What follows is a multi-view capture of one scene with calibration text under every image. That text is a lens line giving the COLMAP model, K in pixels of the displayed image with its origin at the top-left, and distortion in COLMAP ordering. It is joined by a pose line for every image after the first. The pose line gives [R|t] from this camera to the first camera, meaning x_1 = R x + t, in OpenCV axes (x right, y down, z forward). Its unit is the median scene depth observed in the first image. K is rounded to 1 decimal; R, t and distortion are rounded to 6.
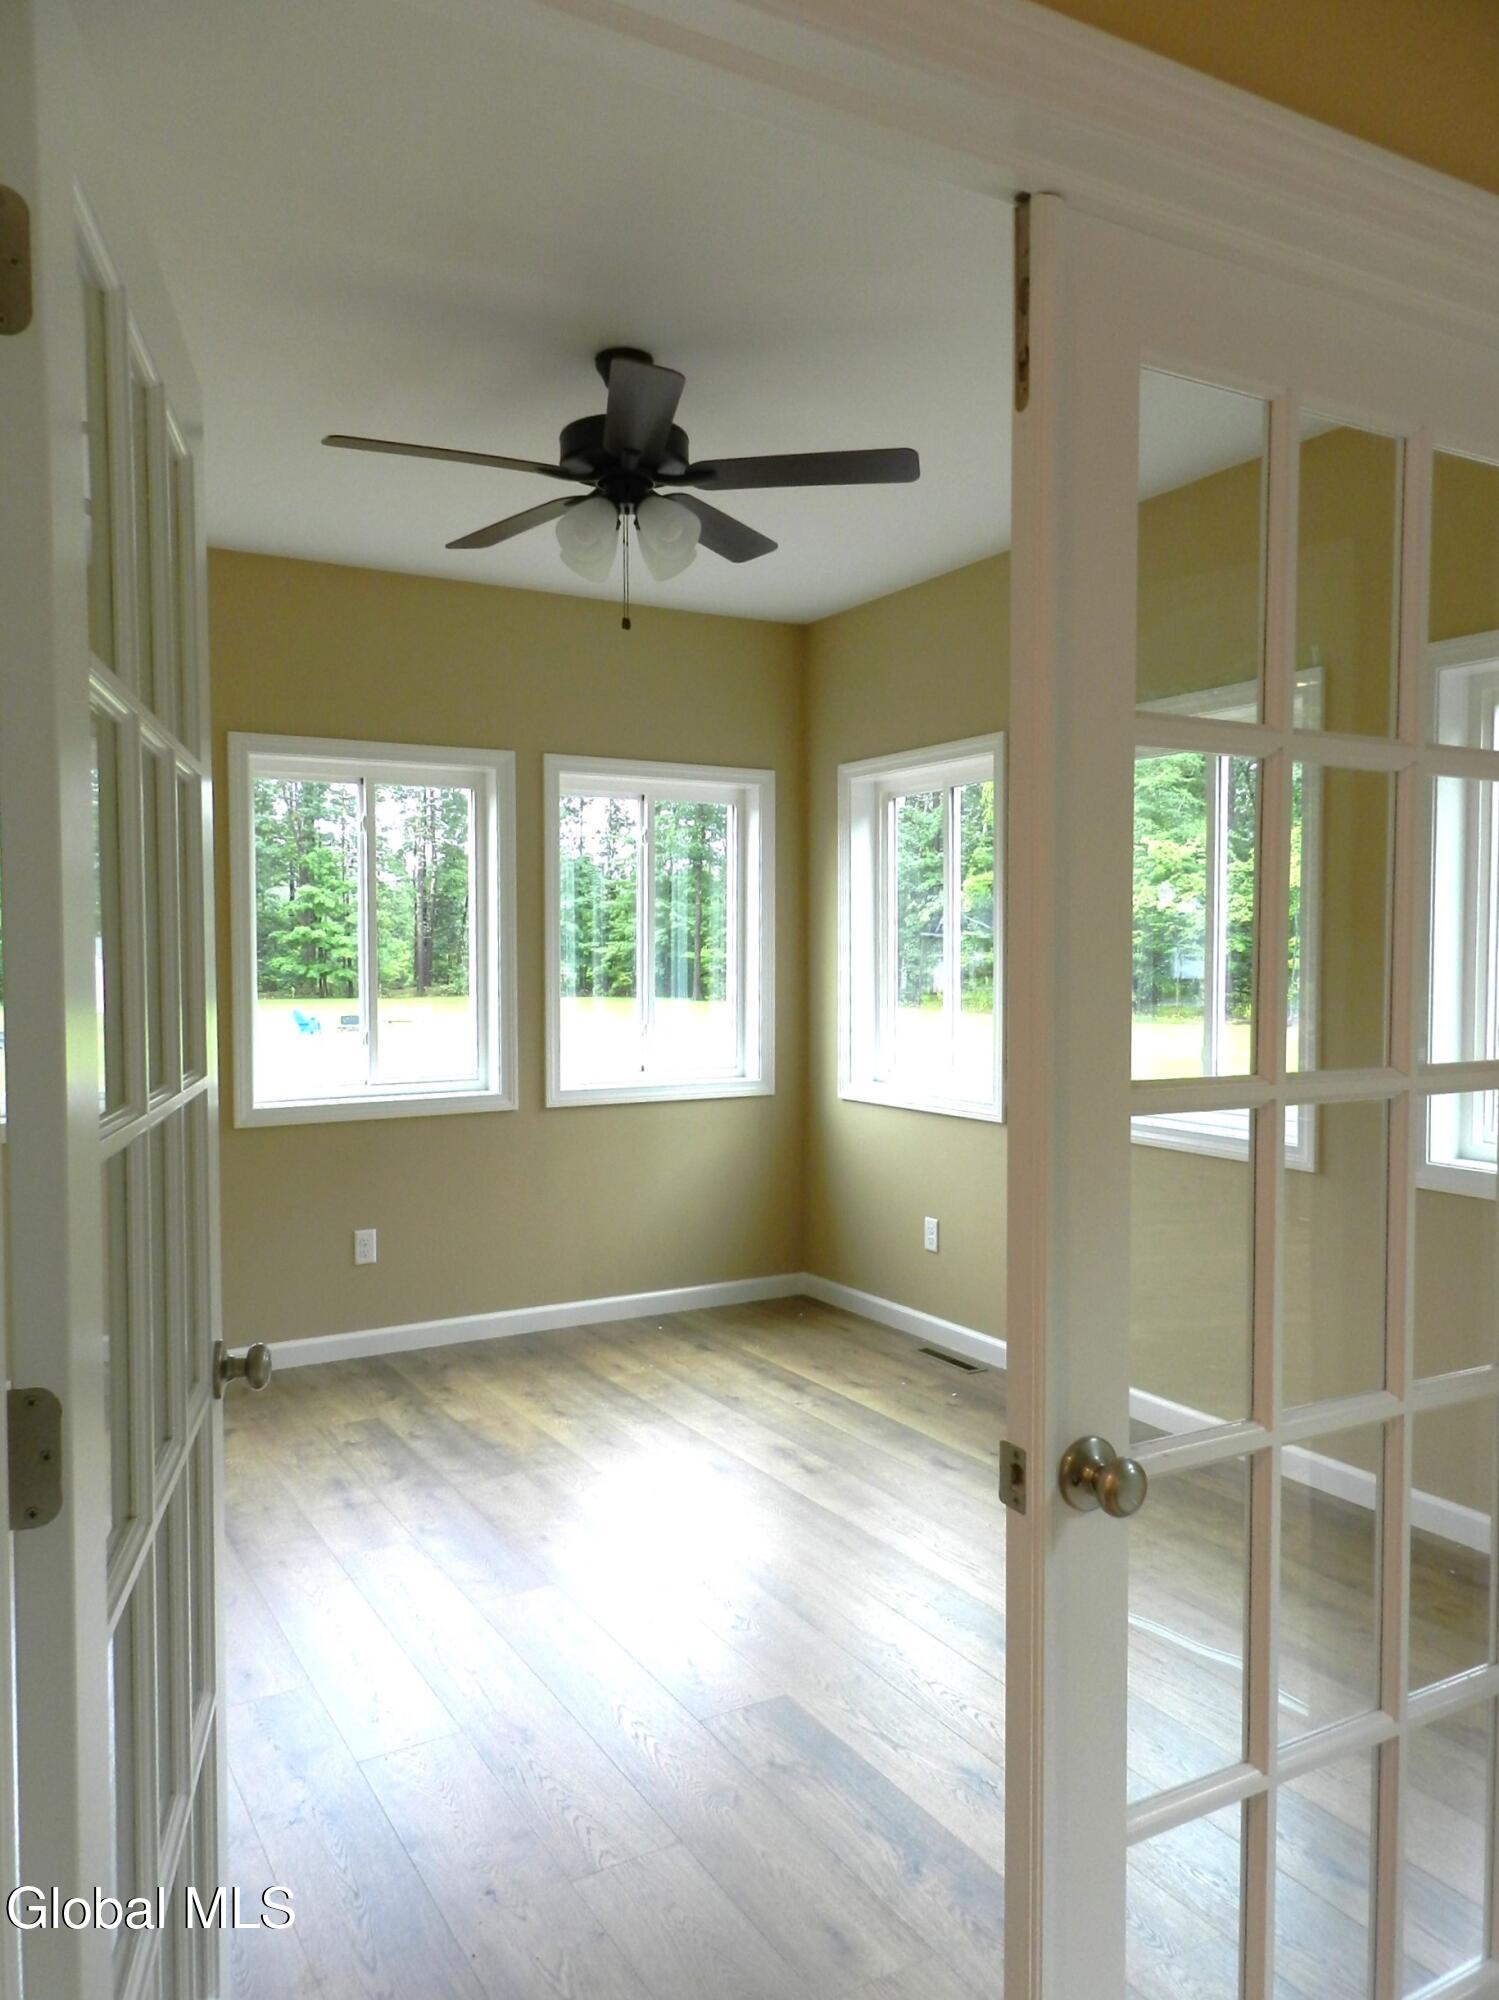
lens RADIAL K [[1448.5, 0, 749.5], [0, 1448.5, 1000.0], [0, 0, 1]] dist [0.044145, -0.002447]
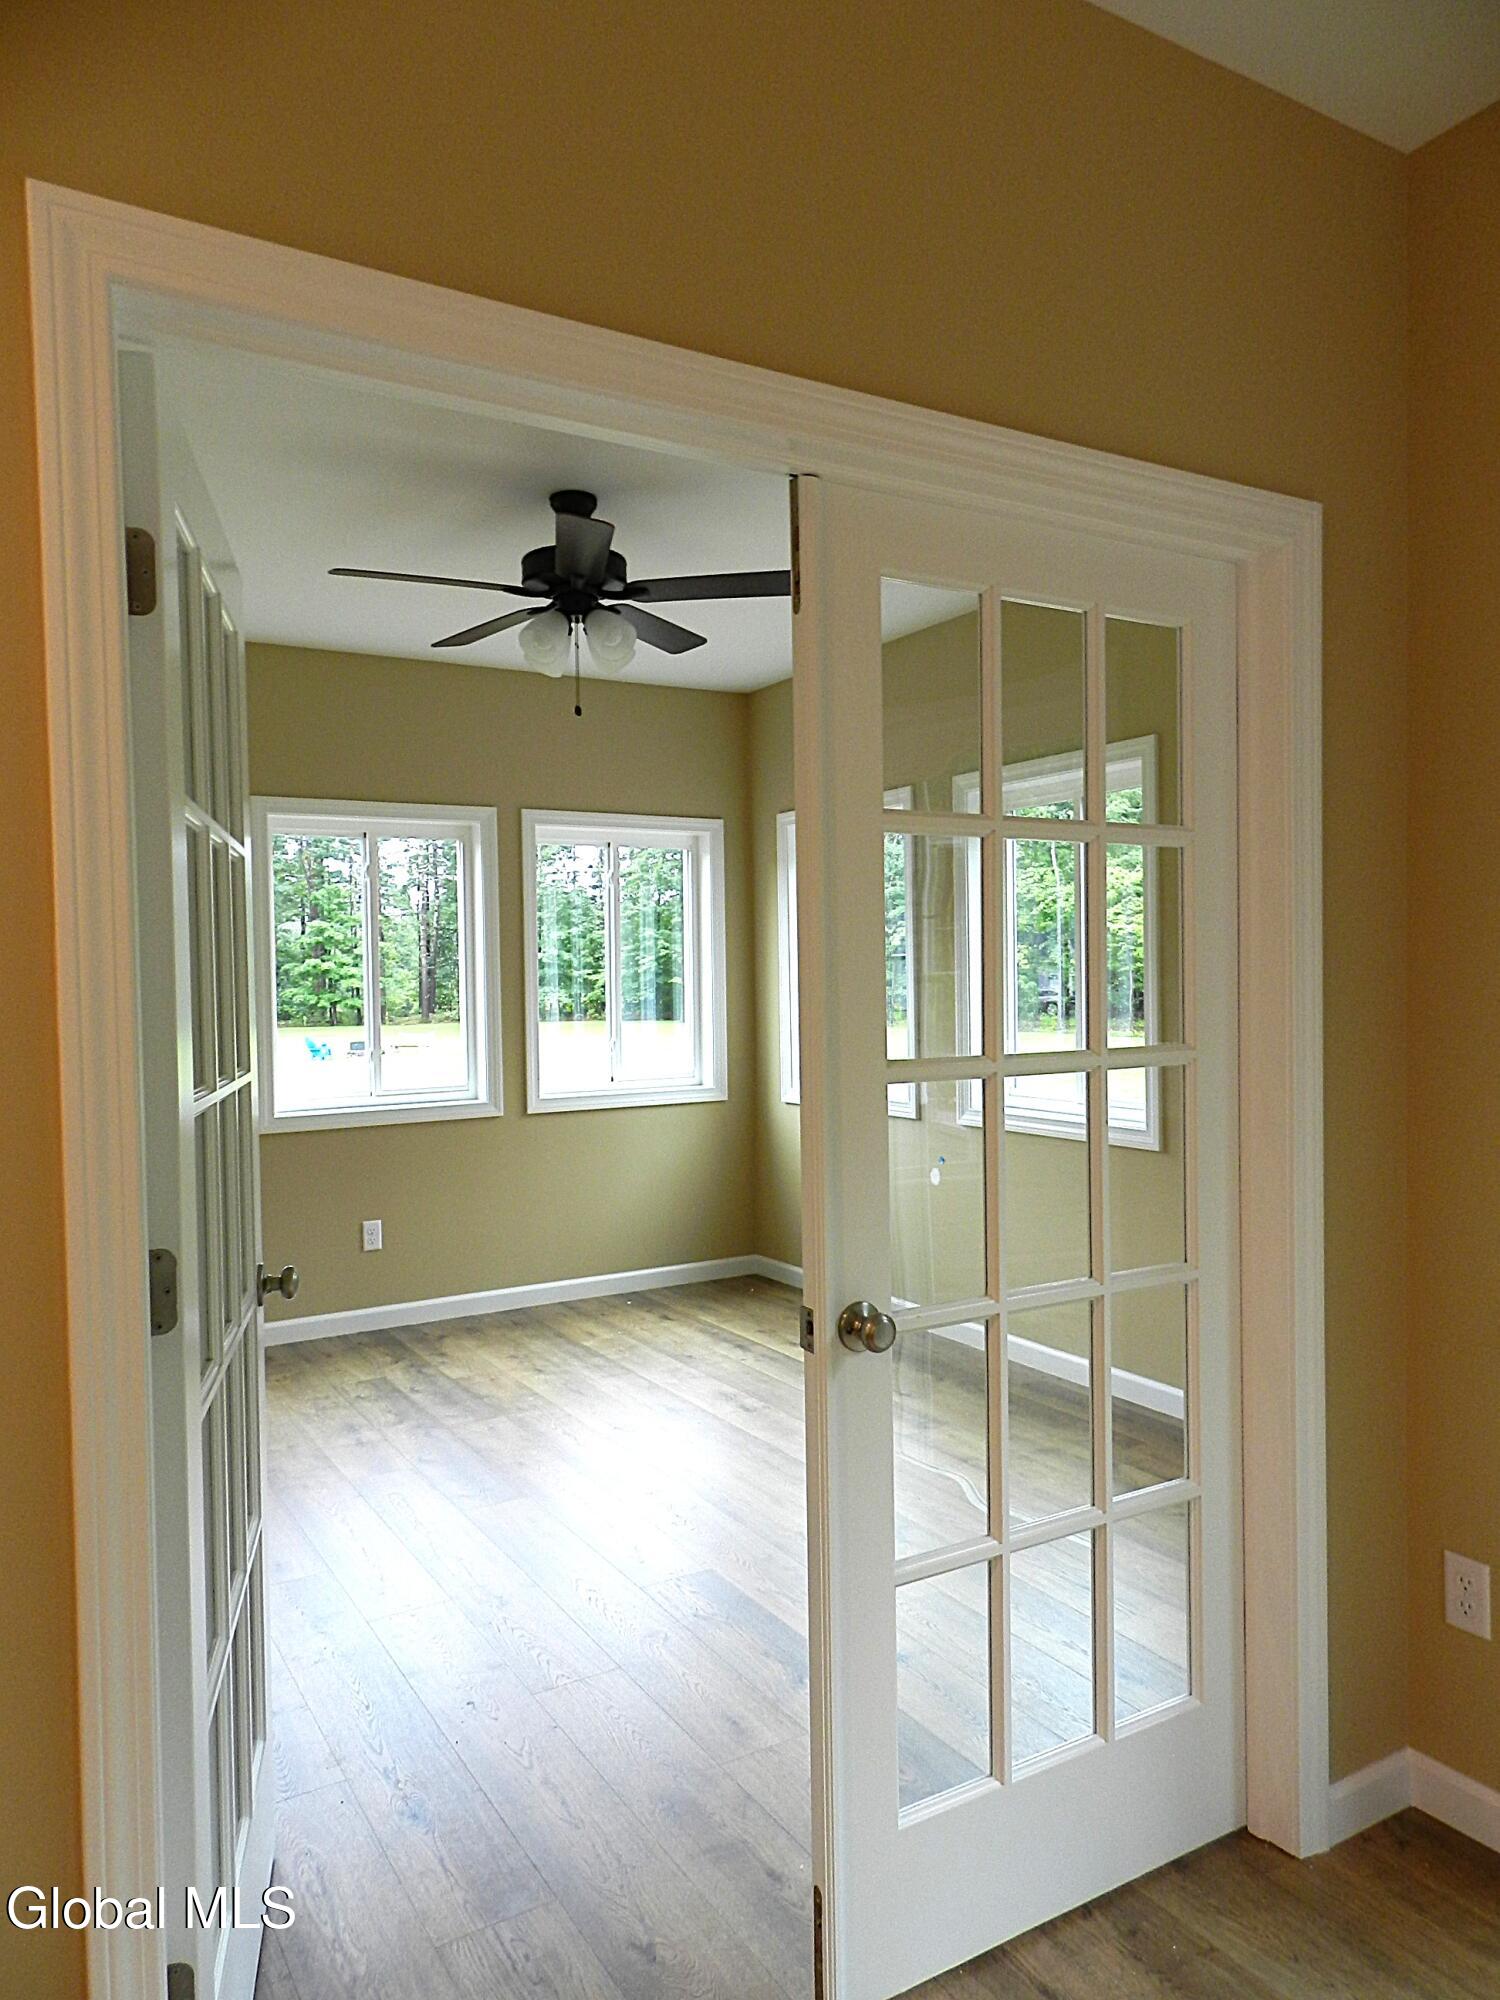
lens RADIAL K [[1363.8, 0, 750.0], [0, 1363.8, 1000.0], [0, 0, 1]] dist [0.043465, 0.000726]
pose [[0.999831, -0.015255, 0.010287, 0.031853], [0.015415, 0.999757, -0.015726, 0.004087], [-0.010044, 0.015882, 0.999823, -0.109313]]
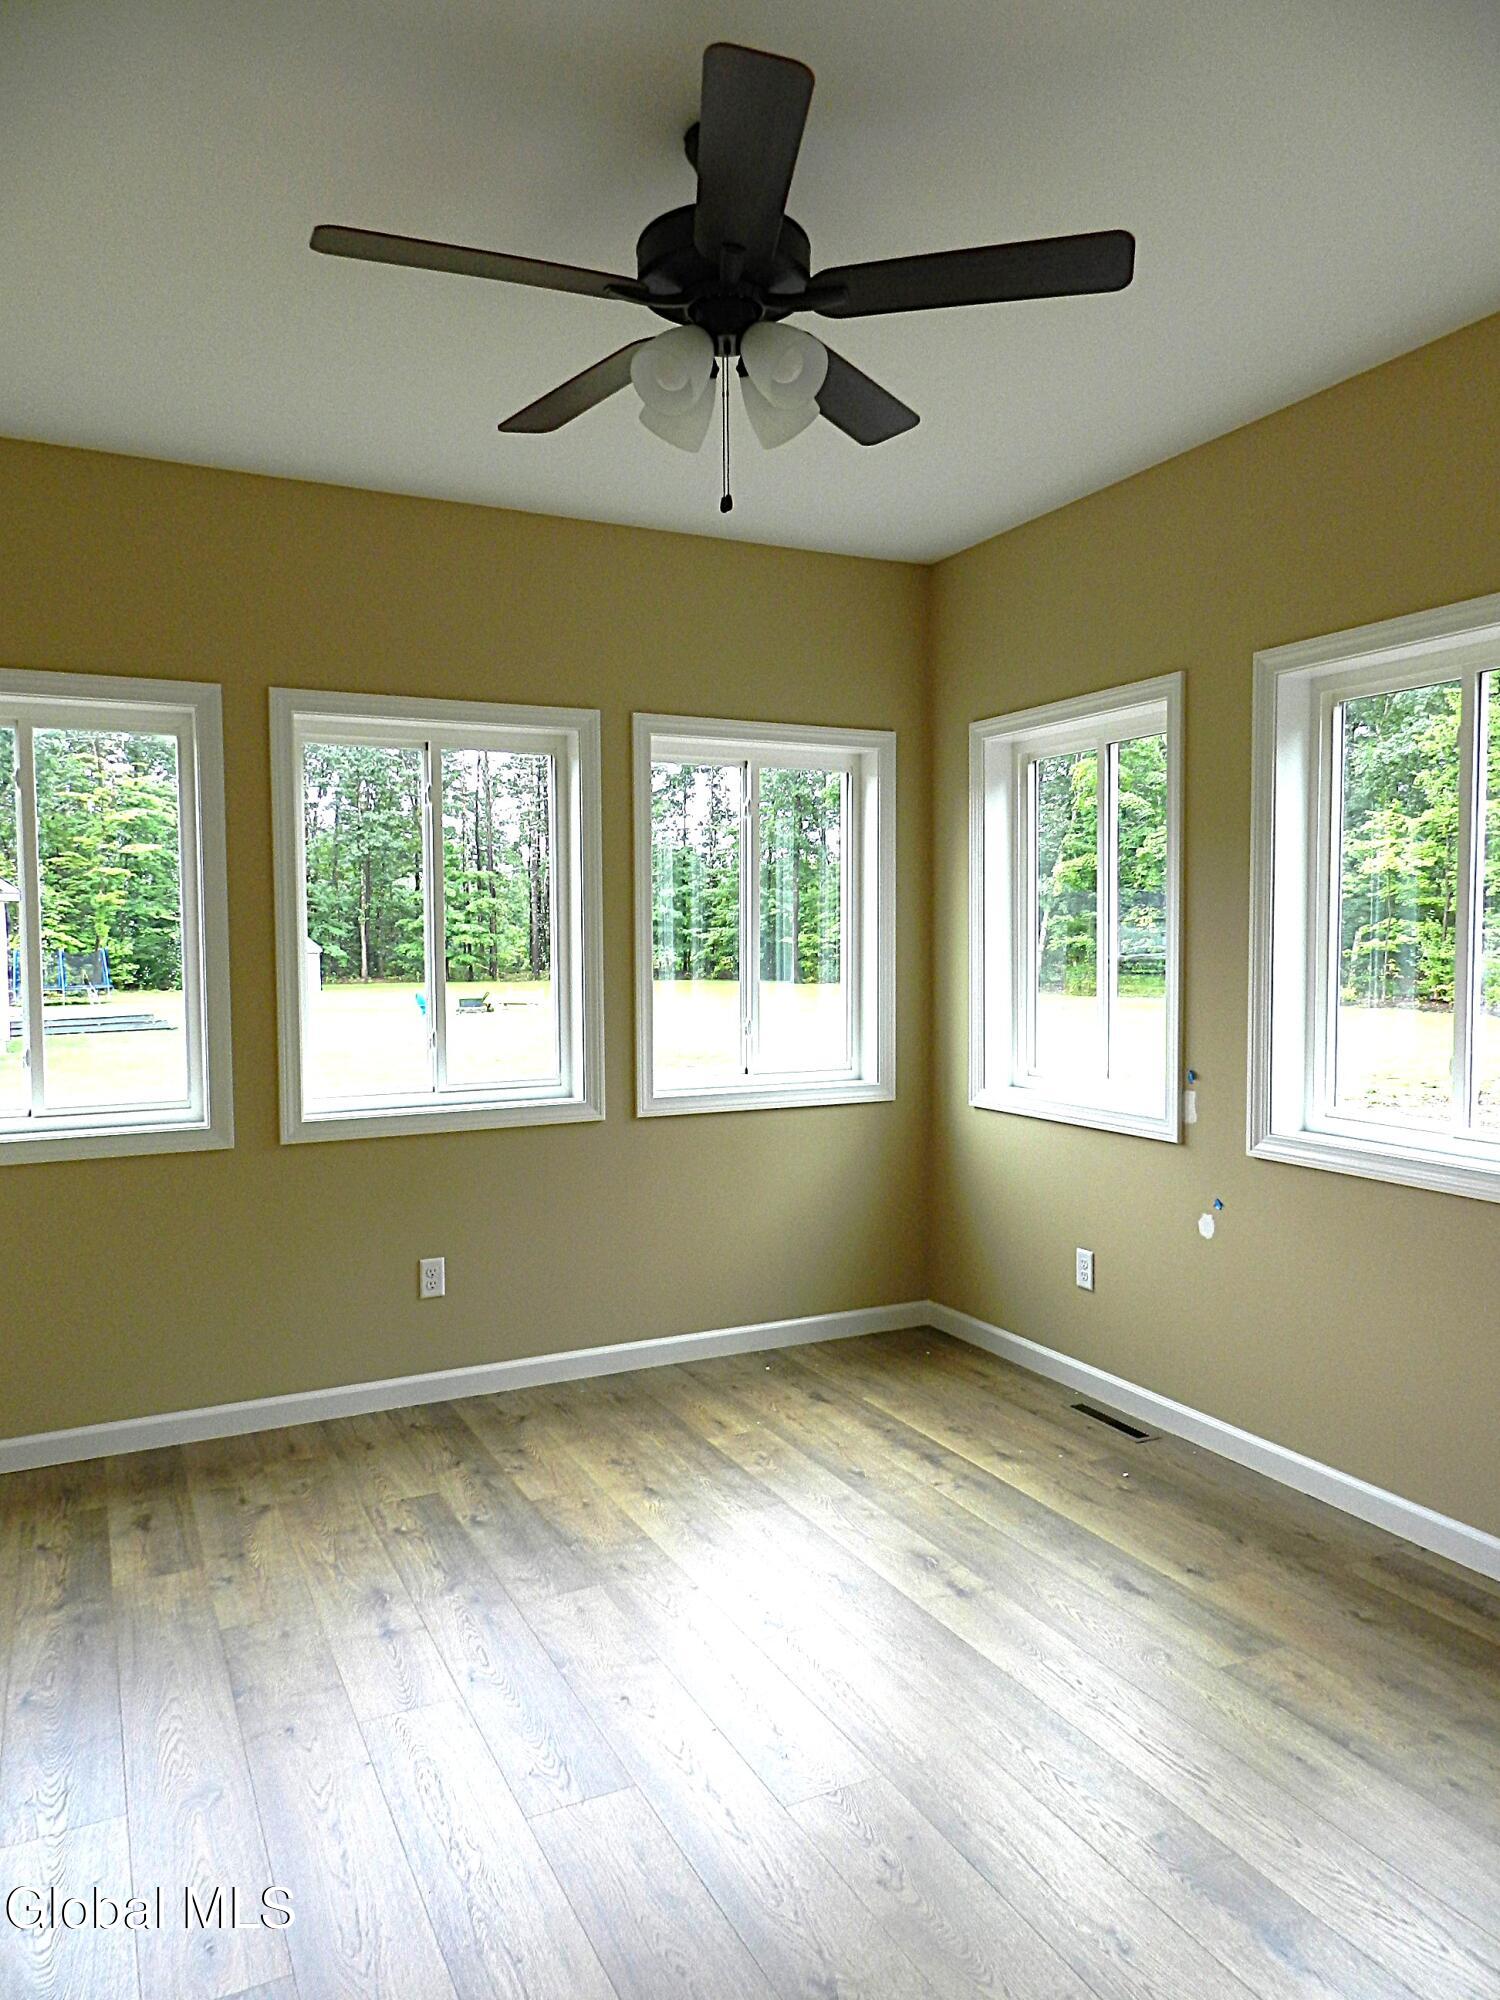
lens RADIAL K [[1363.8, 0, 750.0], [0, 1363.8, 1000.0], [0, 0, 1]] dist [0.043465, 0.000726]
pose [[0.997656, -0.001749, -0.068401, -0.017925], [0.002655, 0.999910, 0.013160, -0.008899], [0.068372, -0.013311, 0.997571, 0.209427]]
